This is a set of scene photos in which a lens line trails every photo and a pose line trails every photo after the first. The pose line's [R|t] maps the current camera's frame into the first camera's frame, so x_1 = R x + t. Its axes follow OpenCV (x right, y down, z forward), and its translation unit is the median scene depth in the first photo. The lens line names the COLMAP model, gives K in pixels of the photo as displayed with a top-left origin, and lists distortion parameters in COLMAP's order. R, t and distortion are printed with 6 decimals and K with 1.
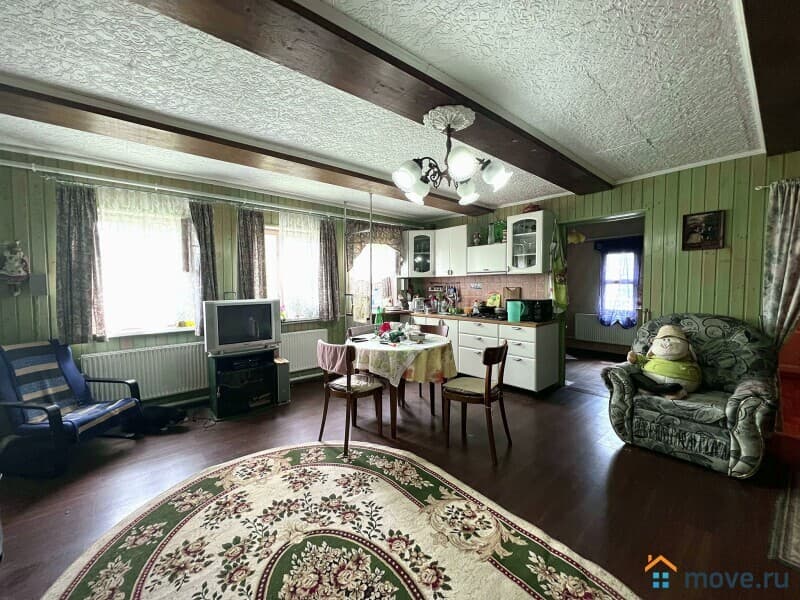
lens RADIAL K [[319.4, 0, 398.6], [0, 319.4, 298.0], [0, 0, 1]] dist [-0.002129, 0.000178]
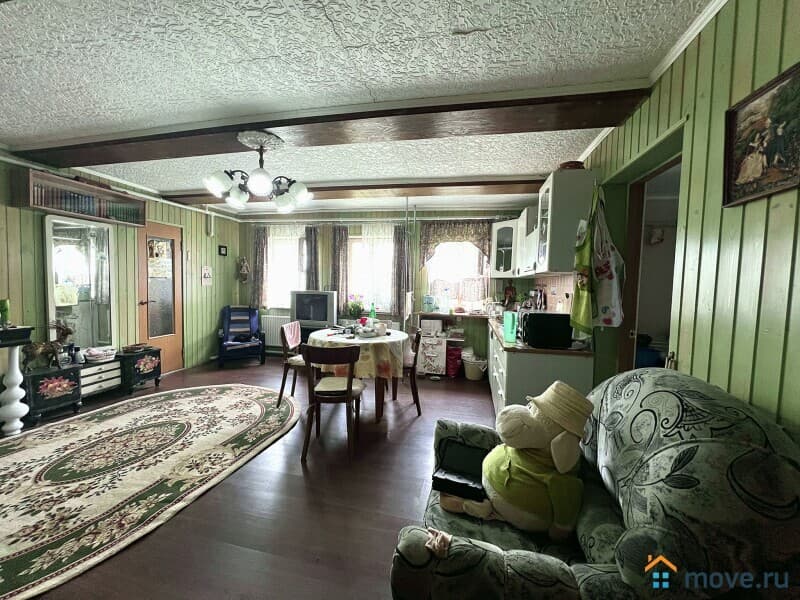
lens RADIAL K [[319.4, 0, 398.6], [0, 319.4, 298.0], [0, 0, 1]] dist [-0.002129, 0.000178]
pose [[0.595676, 0.061880, -0.800838, 1.491865], [-0.065868, 0.997433, 0.028077, -0.045460], [0.800519, 0.036025, 0.598223, 0.741318]]
